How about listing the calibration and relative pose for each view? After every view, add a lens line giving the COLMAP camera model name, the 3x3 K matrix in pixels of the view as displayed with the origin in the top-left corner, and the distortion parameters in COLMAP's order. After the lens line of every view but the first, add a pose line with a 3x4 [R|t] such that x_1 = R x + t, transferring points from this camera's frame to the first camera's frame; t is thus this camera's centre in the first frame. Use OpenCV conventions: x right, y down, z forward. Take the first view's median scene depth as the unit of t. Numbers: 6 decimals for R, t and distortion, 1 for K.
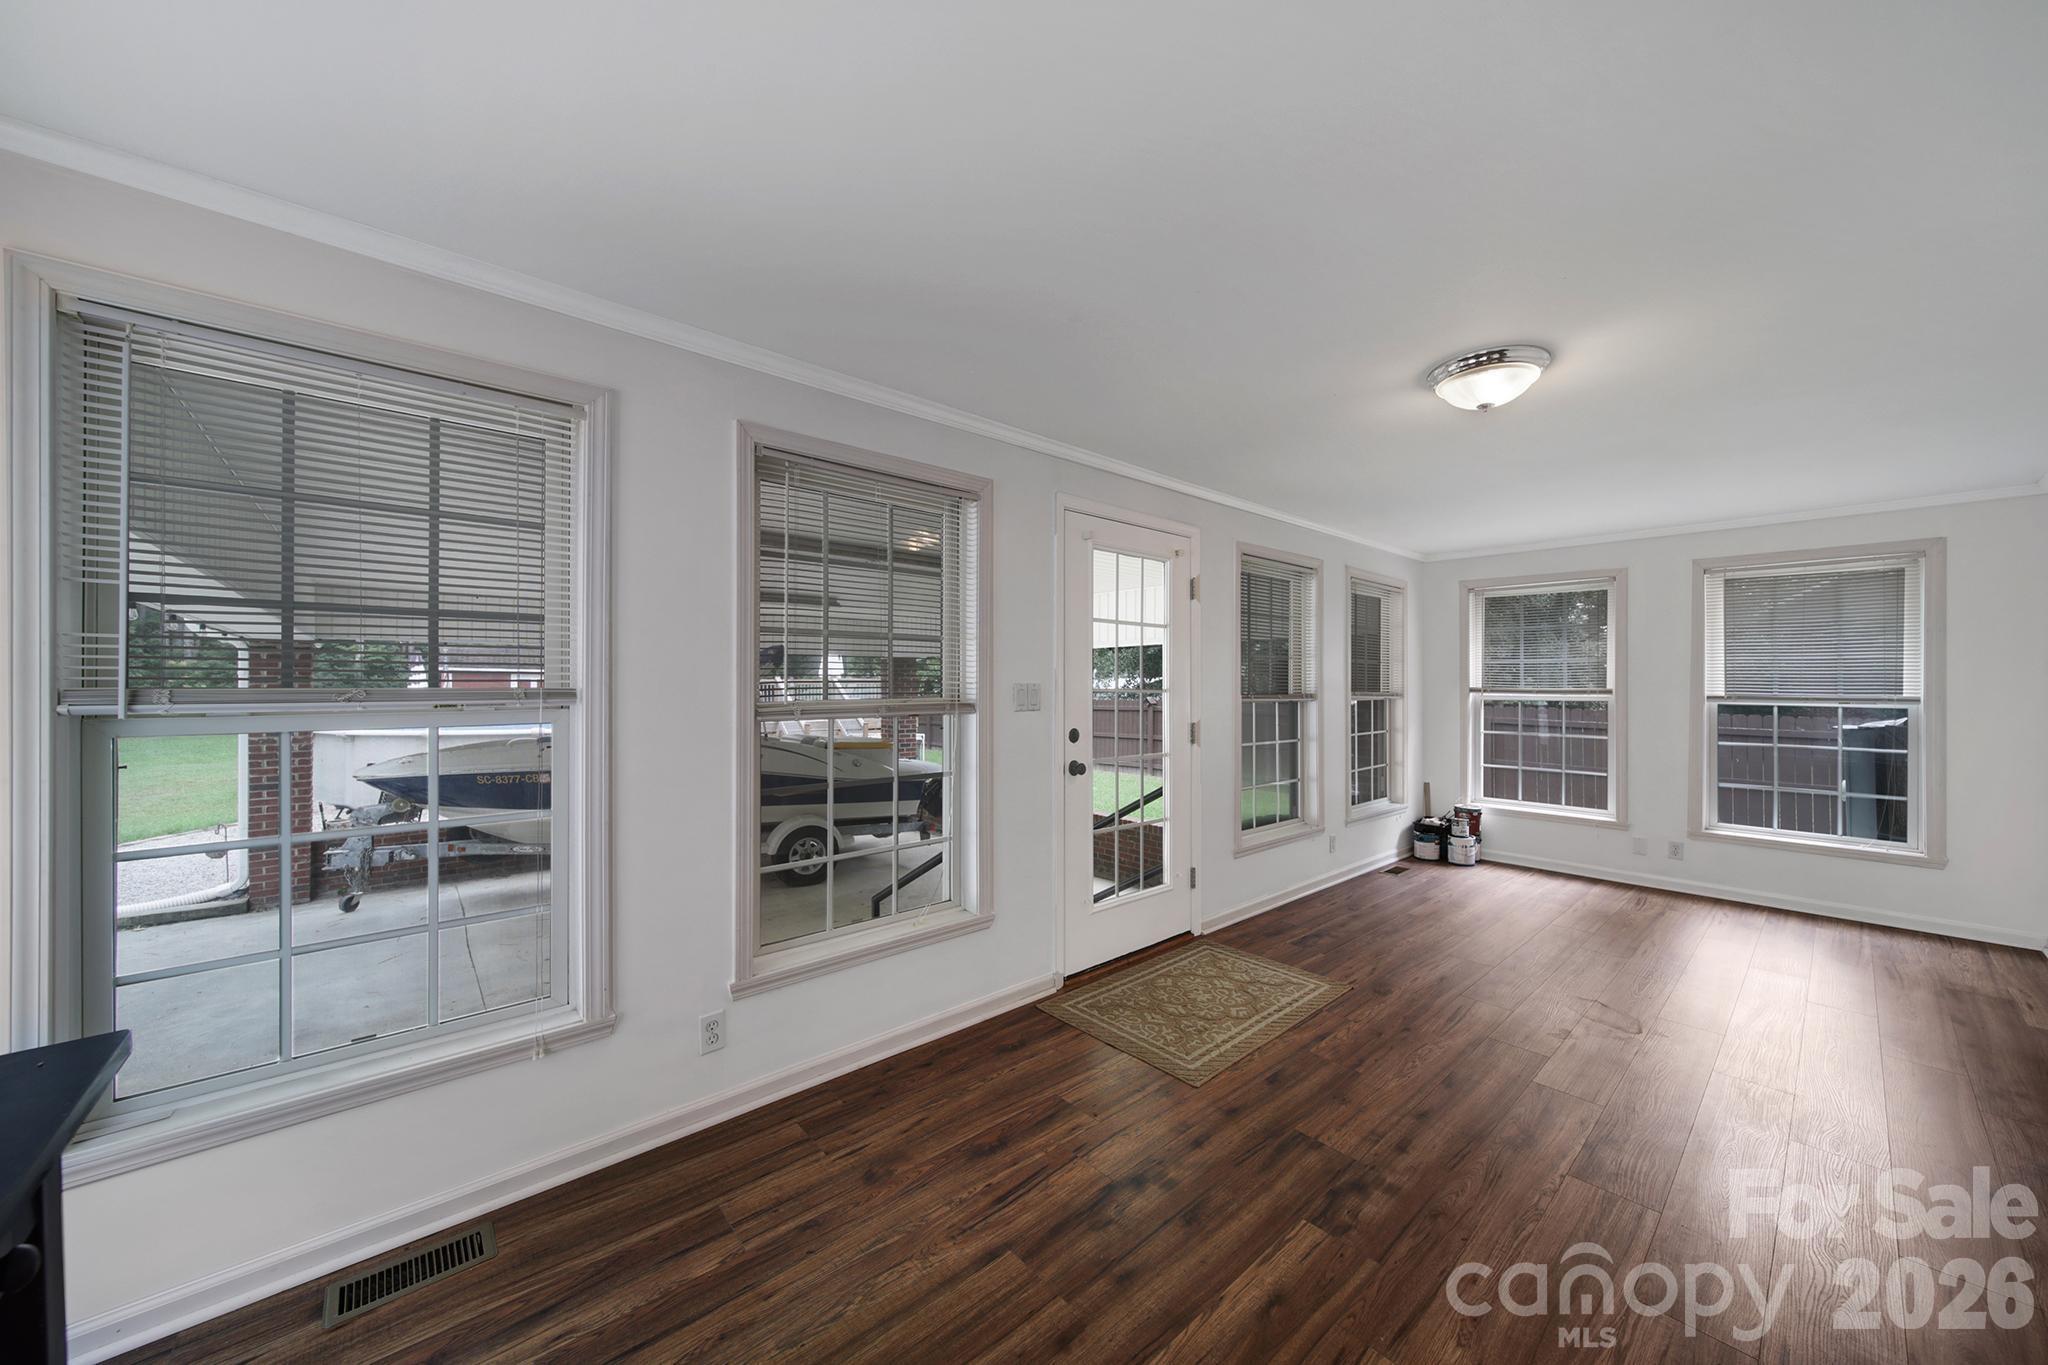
lens RADIAL K [[727.9, 0, 1020.5], [0, 727.9, 684.4], [0, 0, 1]] dist [-0.002483, -0.000621]
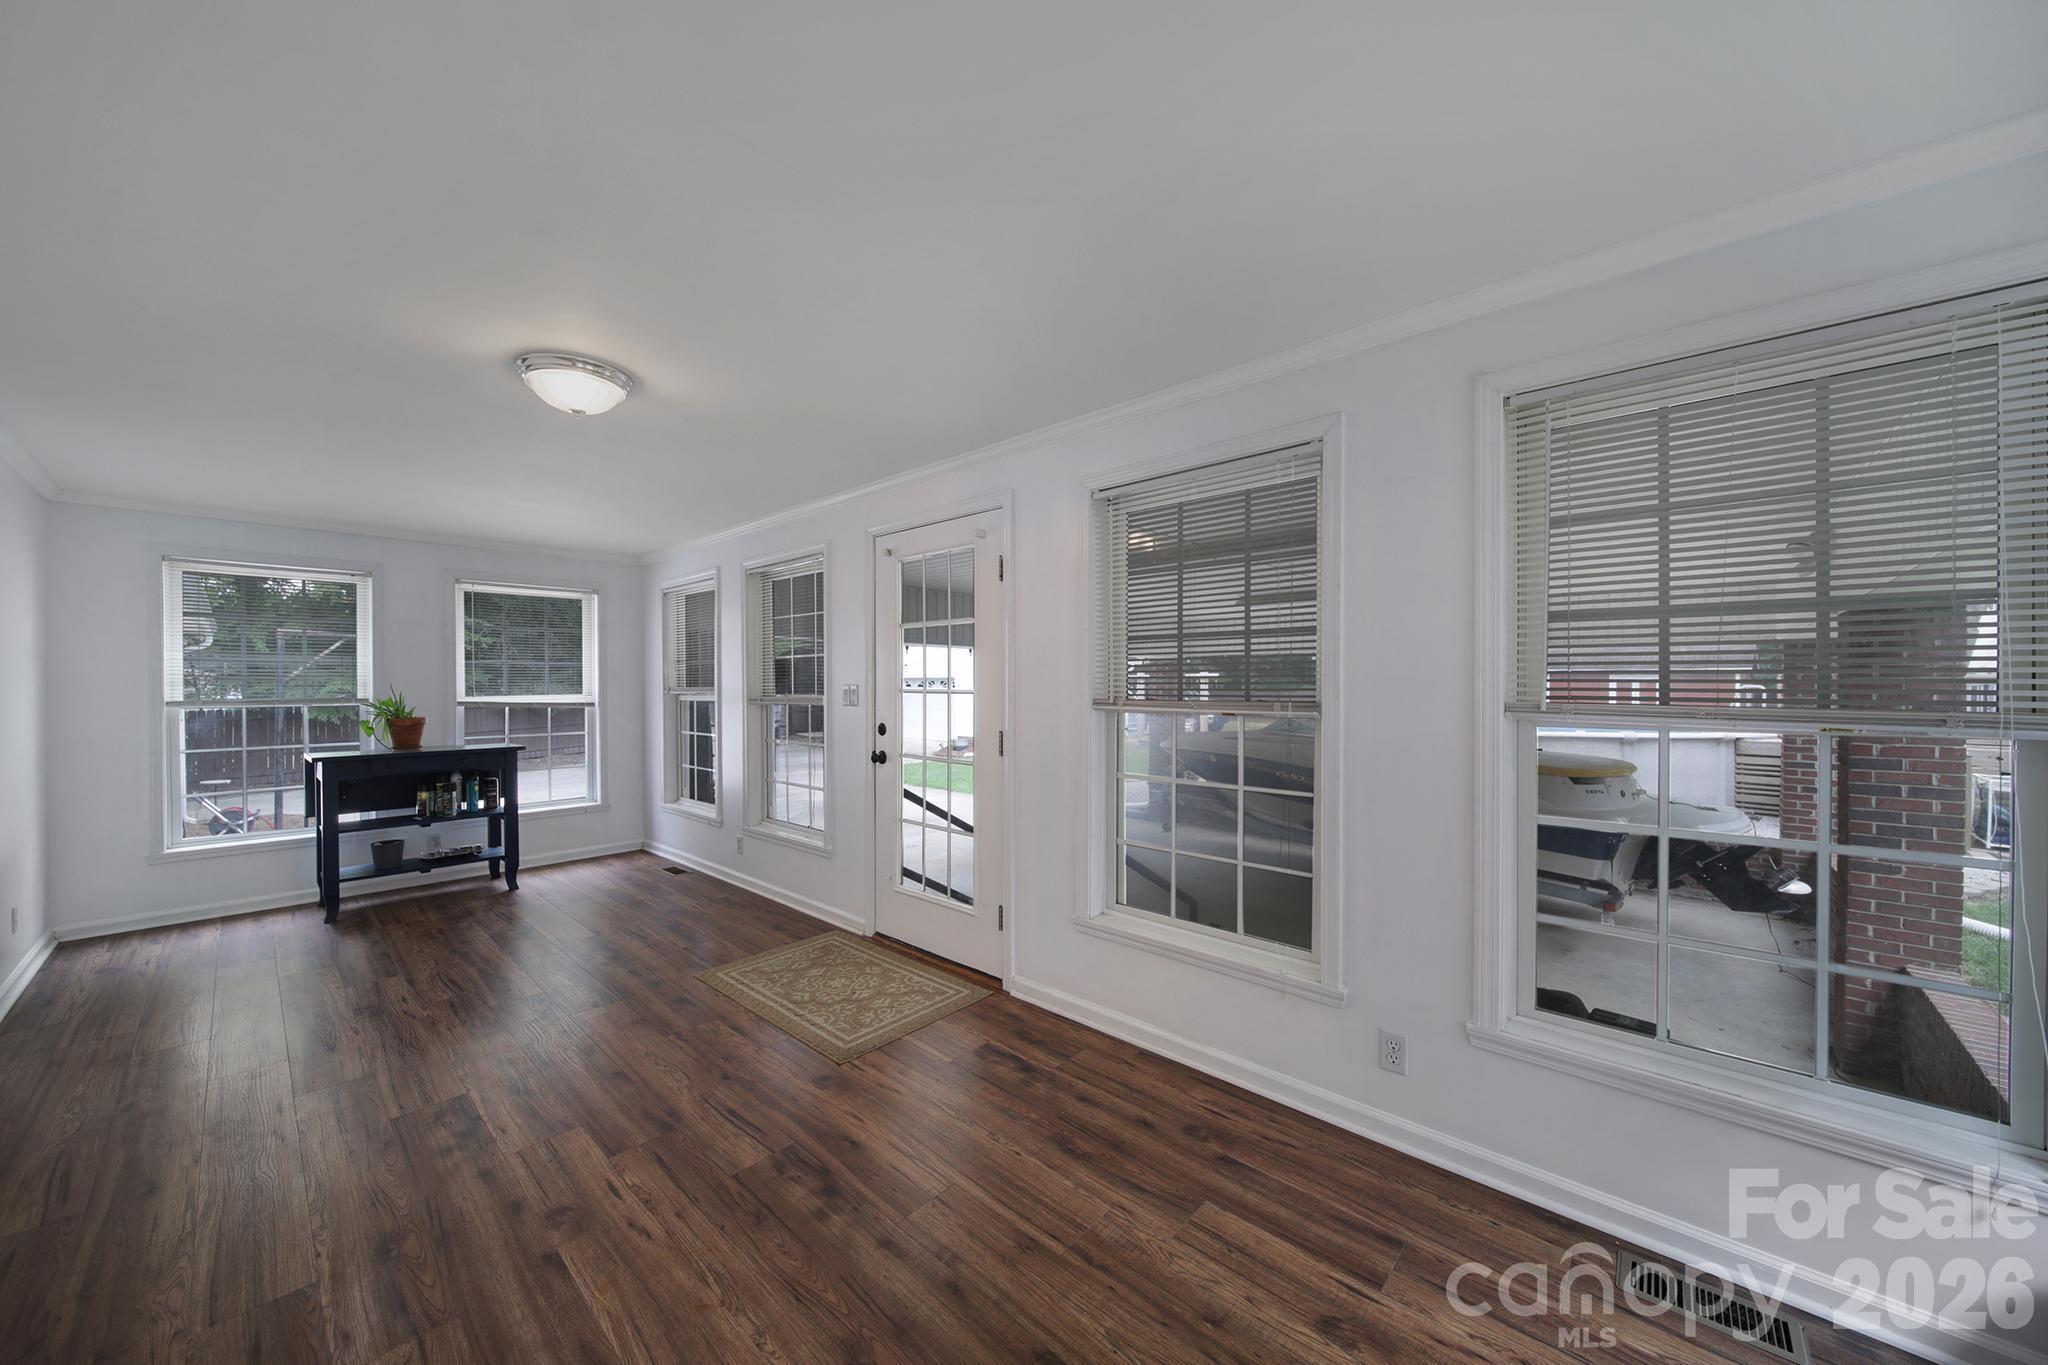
lens RADIAL K [[727.9, 0, 1020.1], [0, 727.9, 685.4], [0, 0, 1]] dist [-0.002483, -0.000621]
pose [[0.103394, 0.000148, -0.994640, 1.113188], [0.000038, 1.000000, 0.000153, -0.000528], [0.994640, -0.000054, 0.103394, 0.972891]]
